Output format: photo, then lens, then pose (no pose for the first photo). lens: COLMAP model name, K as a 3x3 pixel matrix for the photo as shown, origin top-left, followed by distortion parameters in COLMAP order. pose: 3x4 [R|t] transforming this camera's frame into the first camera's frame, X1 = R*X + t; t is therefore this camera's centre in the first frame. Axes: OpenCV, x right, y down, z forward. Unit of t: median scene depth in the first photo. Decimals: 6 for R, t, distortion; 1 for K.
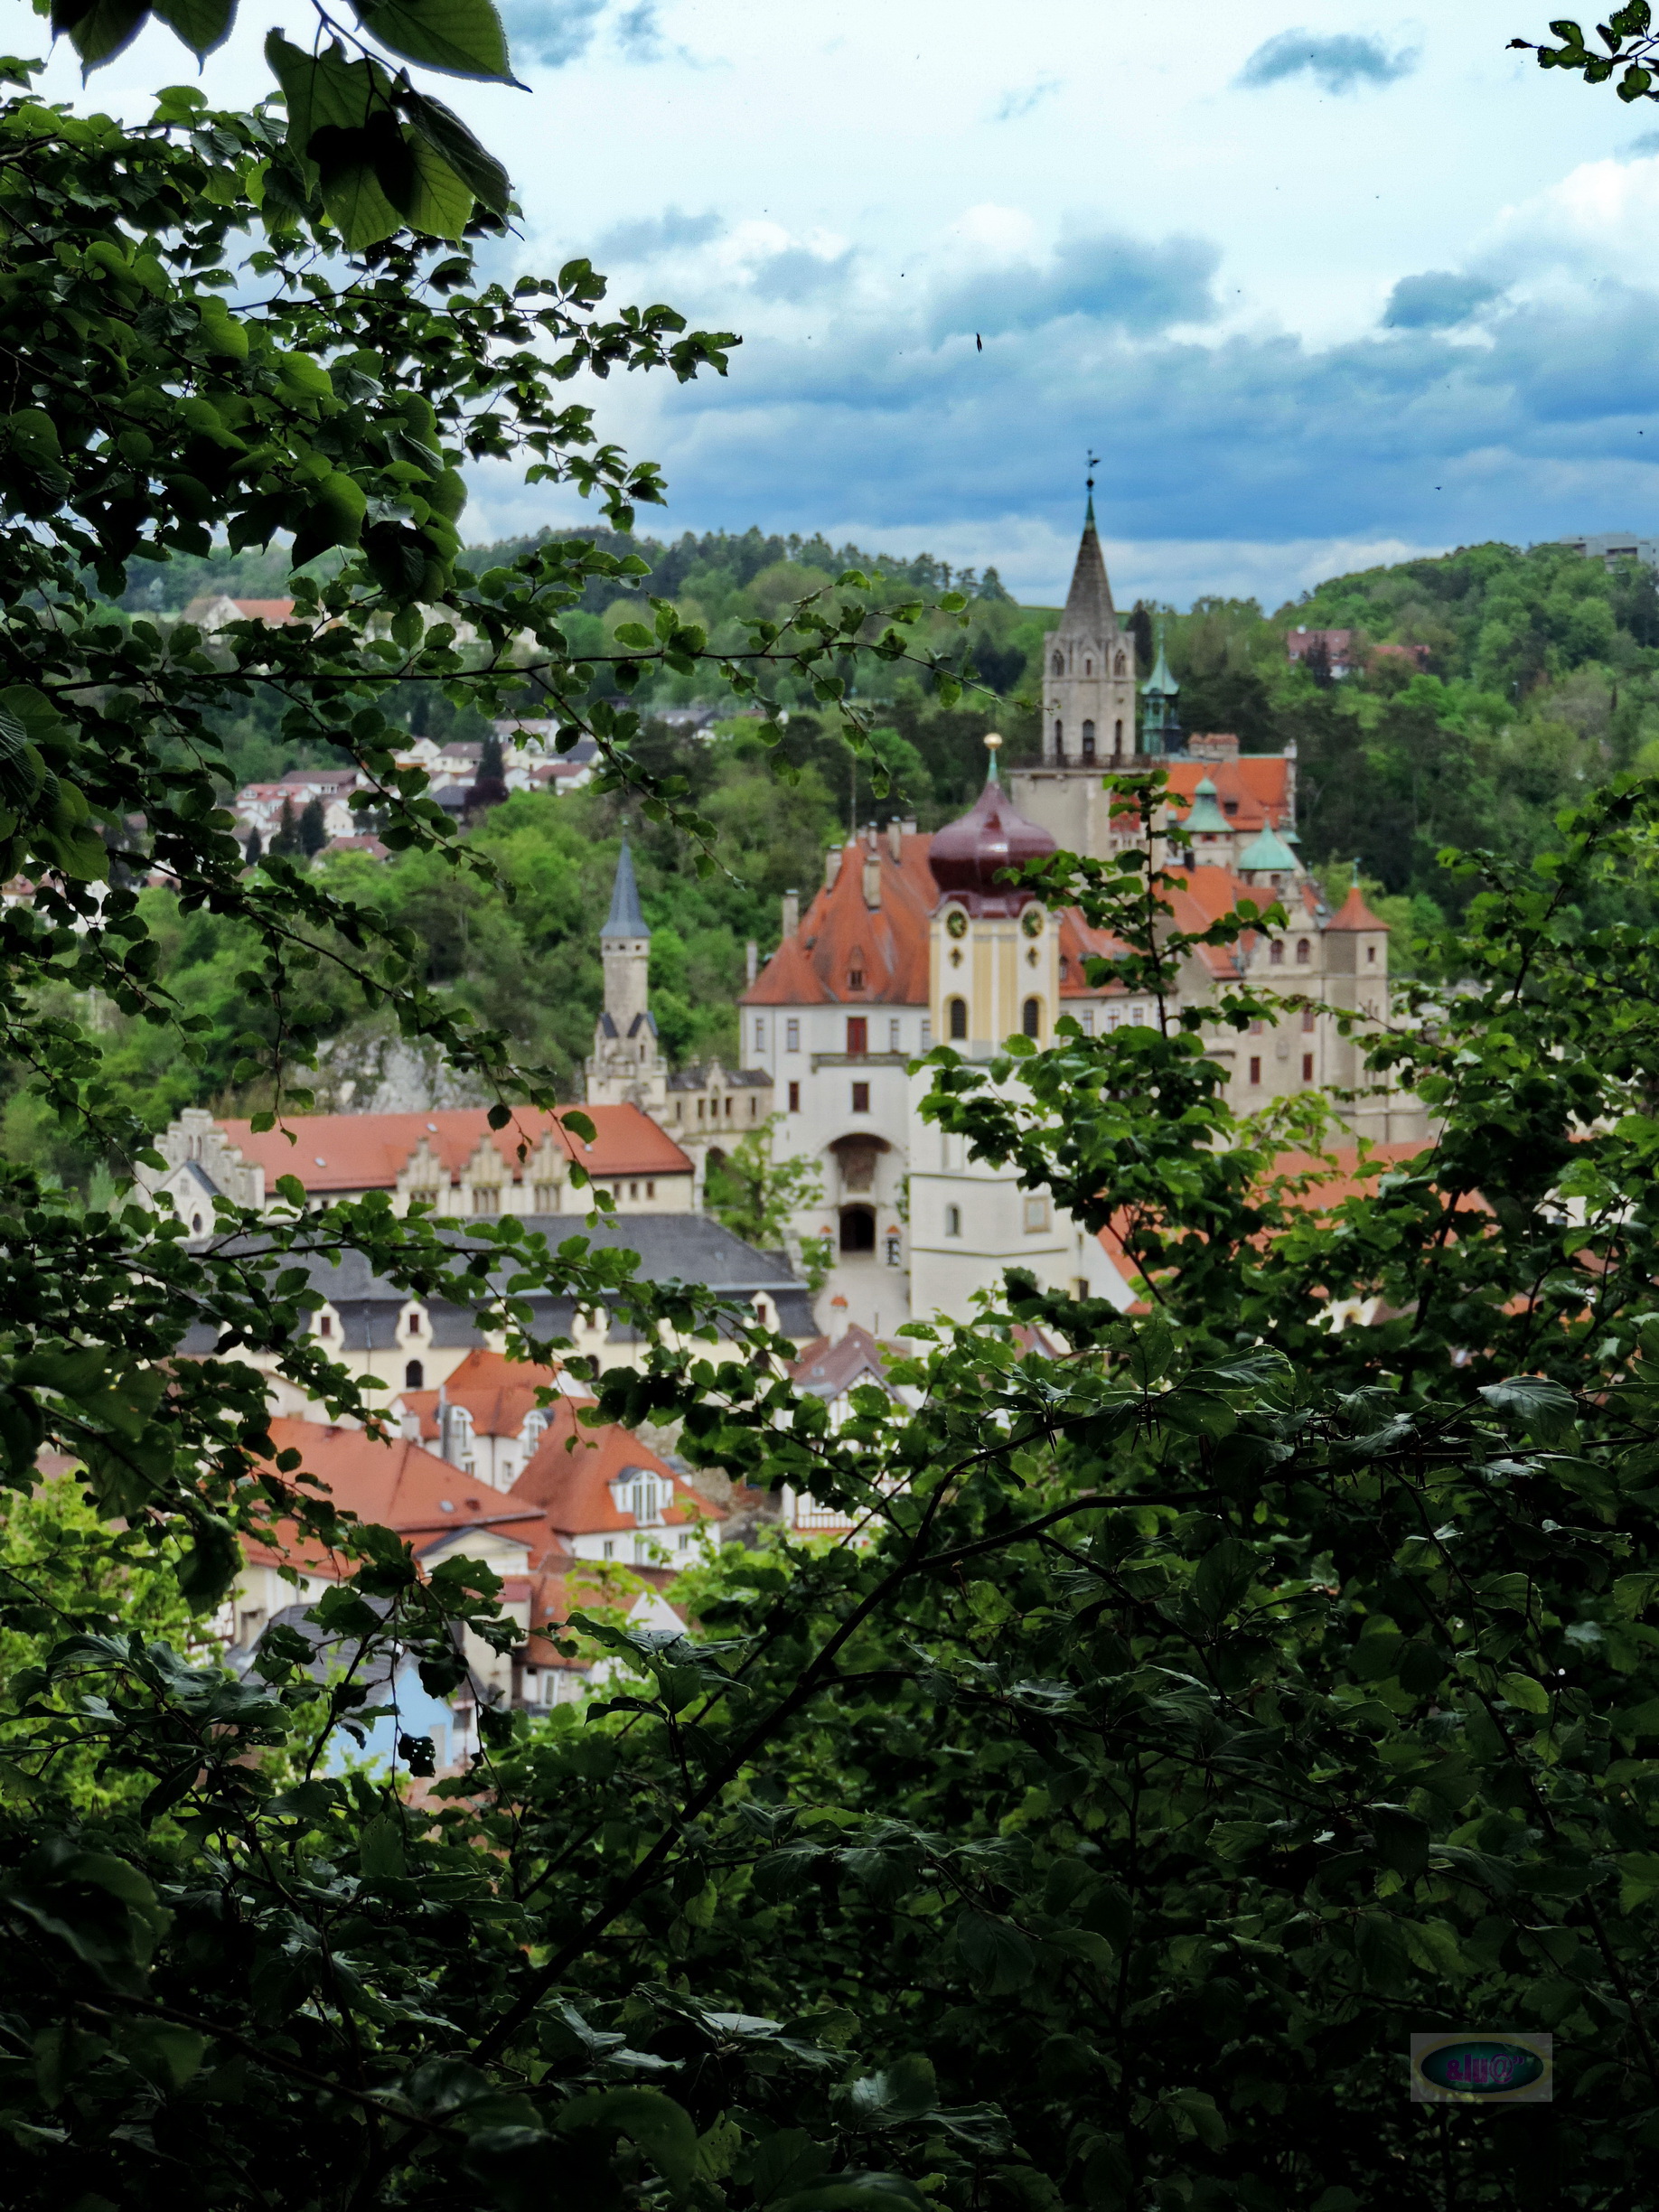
lens RADIAL K [[5778.0, 0, 829.7], [0, 5778.0, 1104.8], [0, 0, 1]] dist [-0.622226, 0.000000]
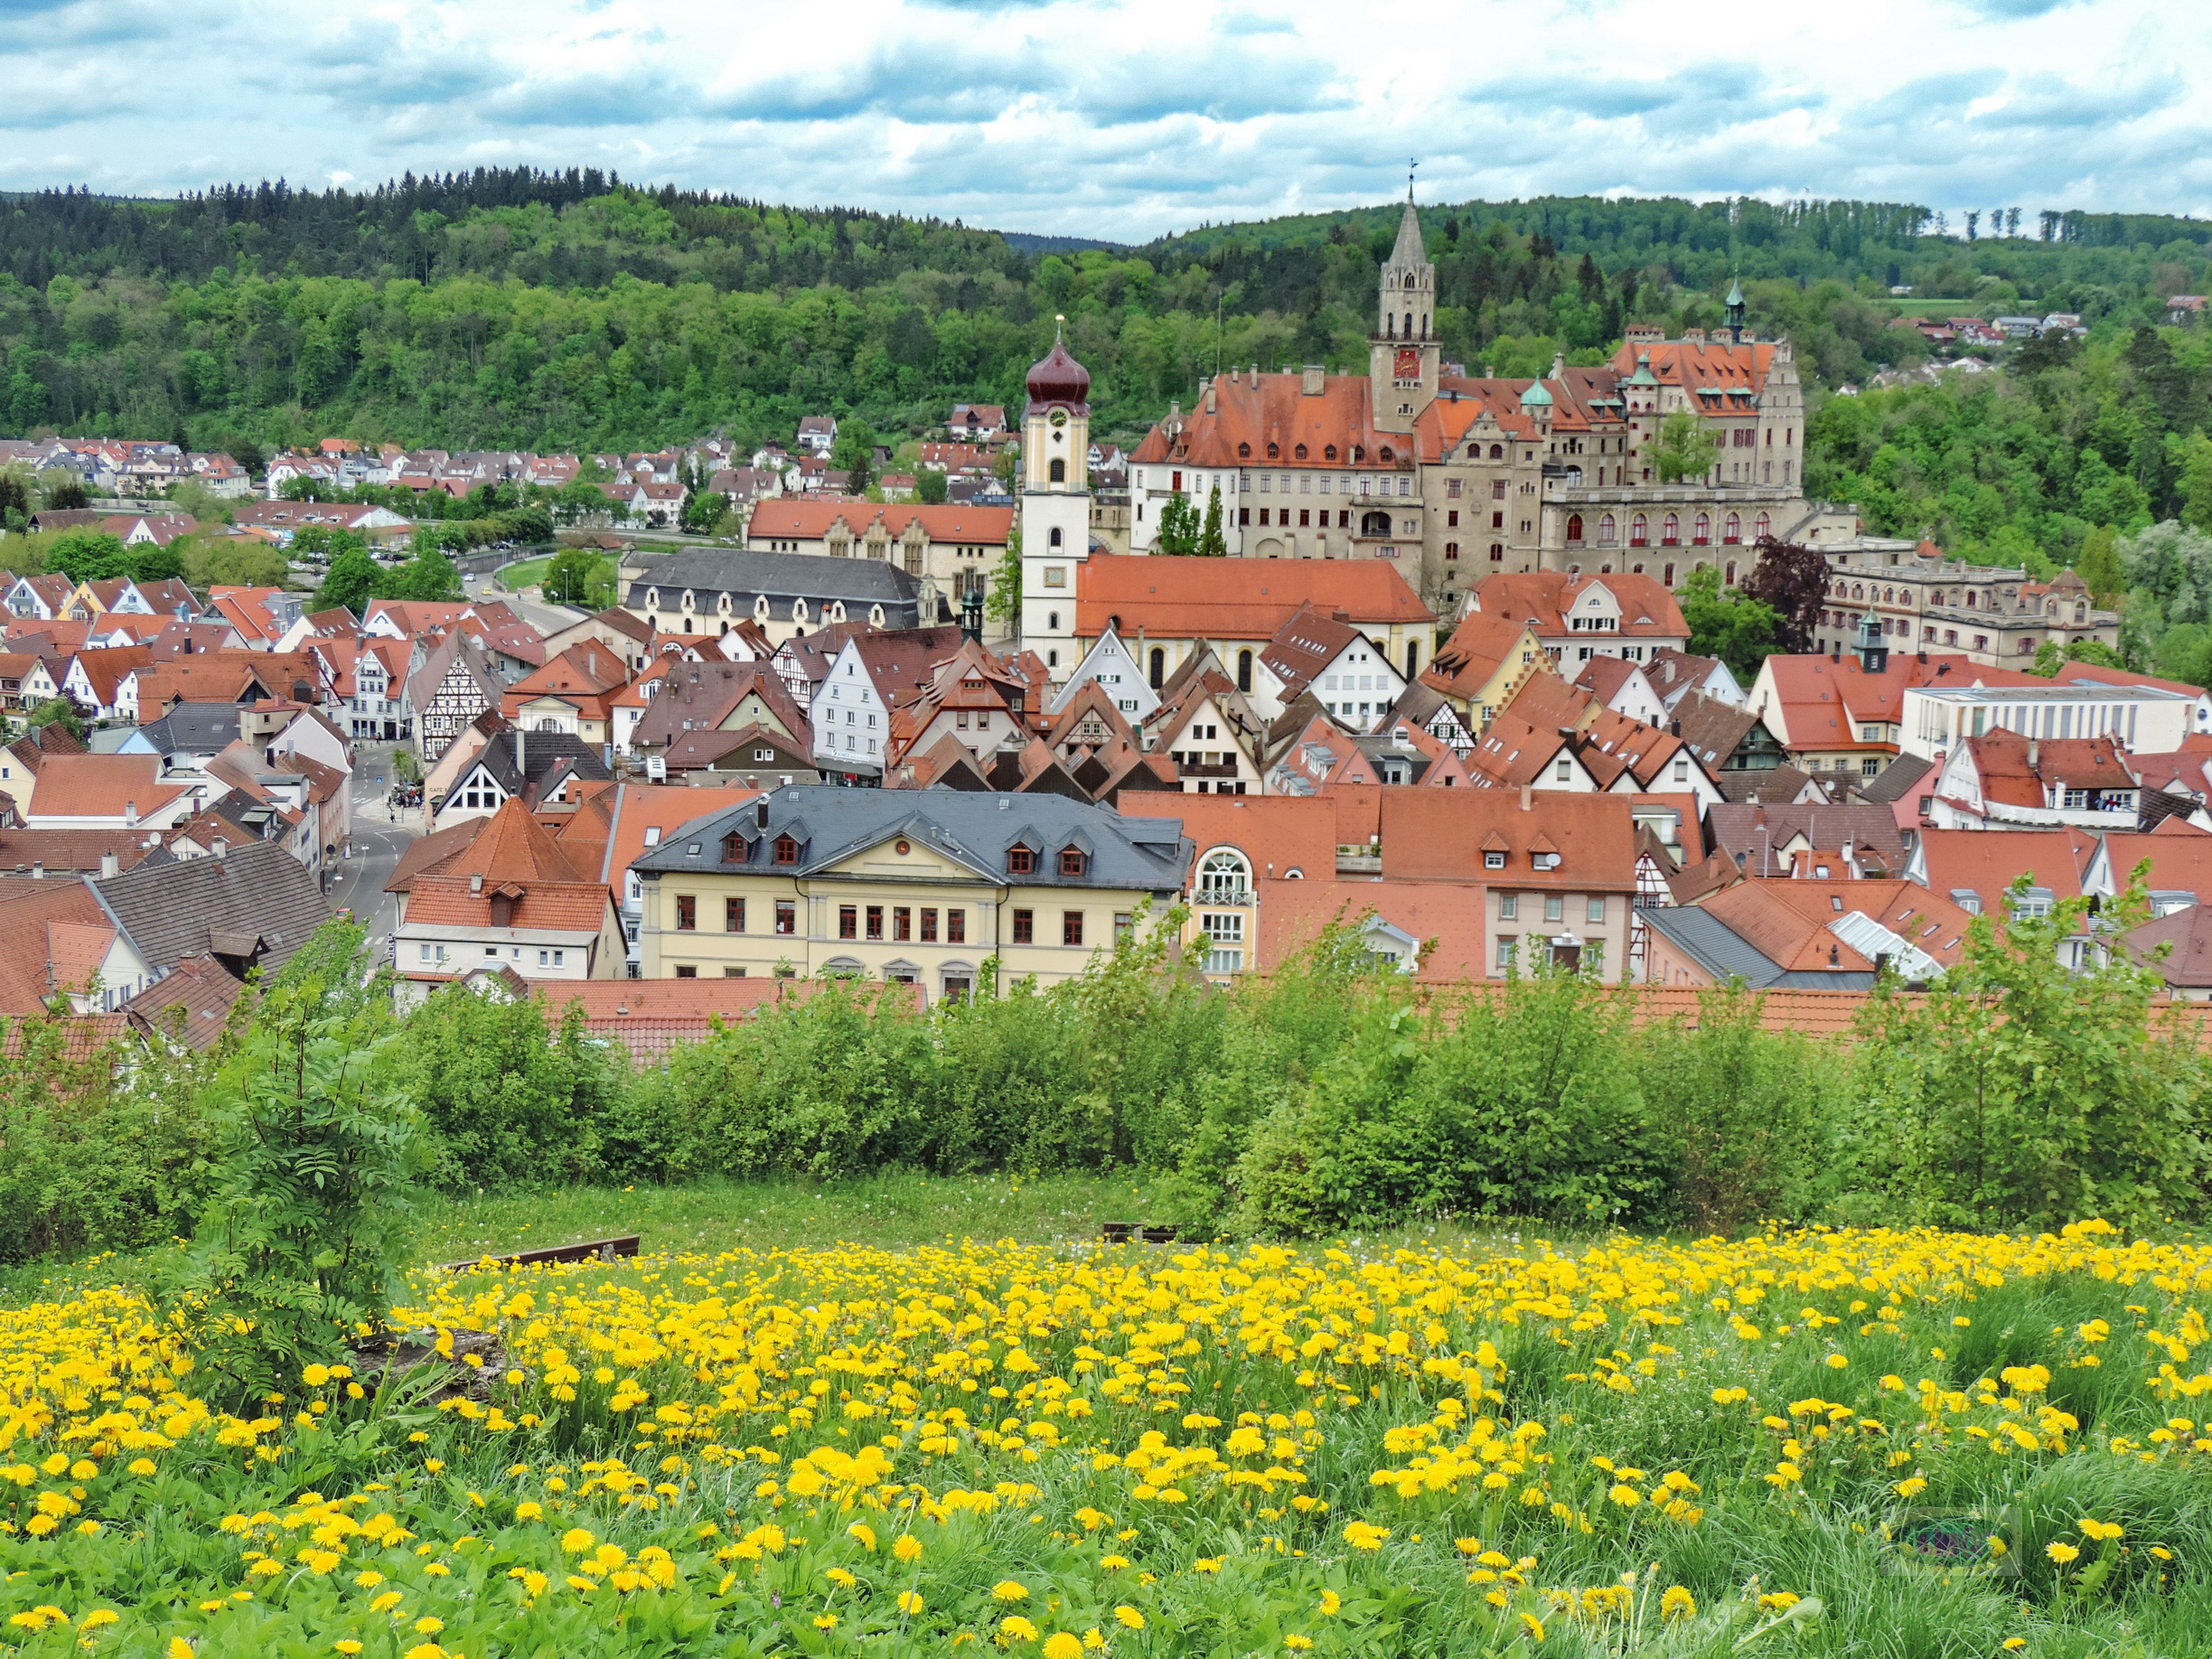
lens RADIAL K [[3014.7, 0, 1099.6], [0, 3014.7, 814.1], [0, 0, 1]] dist [-0.075666, 0.000000]
pose [[0.785992, 0.122516, -0.605975, 0.584023], [-0.063559, 0.990987, 0.117917, -0.018697], [0.614961, -0.054167, 0.786695, 0.222742]]
